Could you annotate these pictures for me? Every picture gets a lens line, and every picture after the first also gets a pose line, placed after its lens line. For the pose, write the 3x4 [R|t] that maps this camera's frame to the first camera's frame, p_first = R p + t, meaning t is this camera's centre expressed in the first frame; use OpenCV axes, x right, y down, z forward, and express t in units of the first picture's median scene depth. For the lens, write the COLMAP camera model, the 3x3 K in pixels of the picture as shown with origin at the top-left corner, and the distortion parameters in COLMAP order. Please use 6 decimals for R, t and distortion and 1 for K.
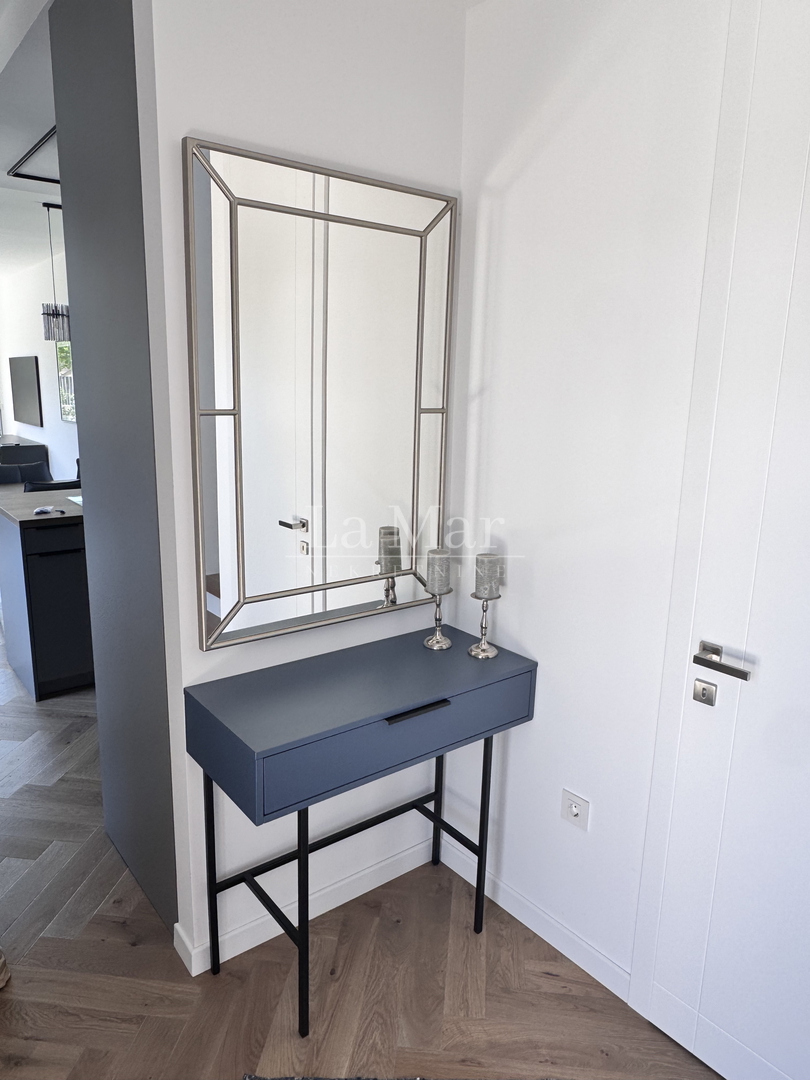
lens RADIAL K [[725.8, 0, 401.2], [0, 725.8, 541.3], [0, 0, 1]] dist [0.000606, 0.002665]
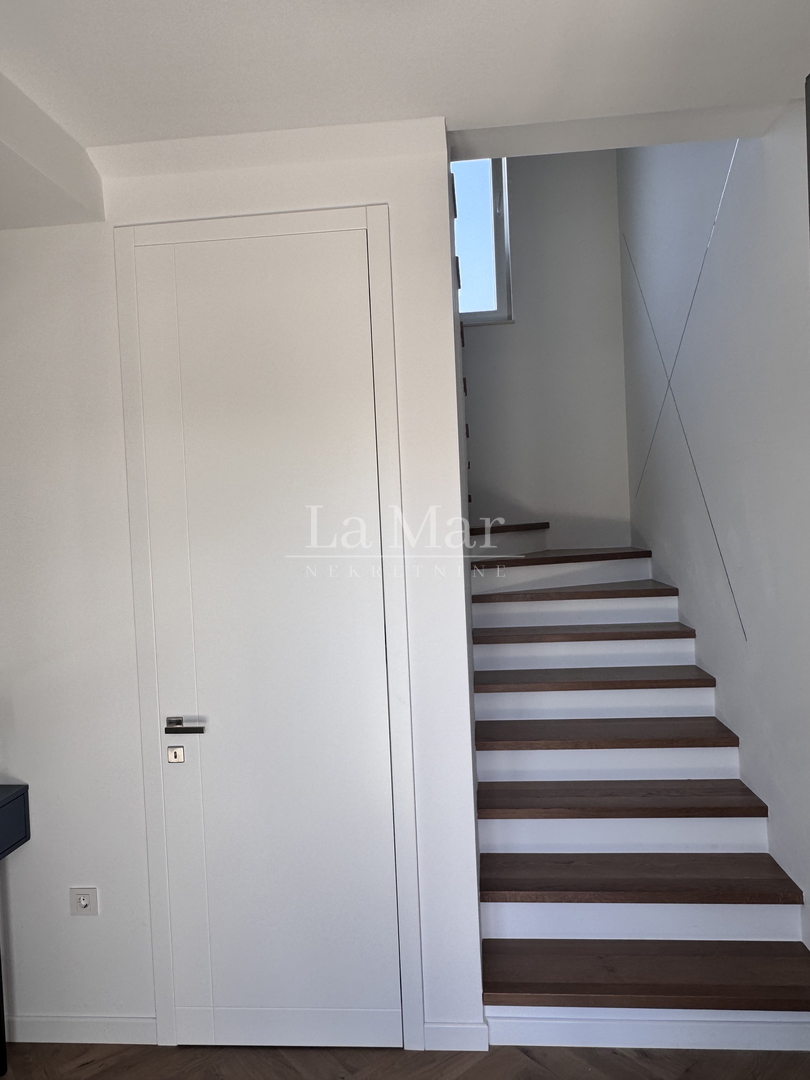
lens RADIAL K [[725.8, 0, 404.0], [0, 725.8, 540.6], [0, 0, 1]] dist [0.000606, 0.002665]
pose [[0.679531, -0.067061, 0.730575, -0.223336], [0.213690, 0.970728, -0.109654, 0.048228], [-0.701836, 0.230630, 0.673970, -0.273324]]
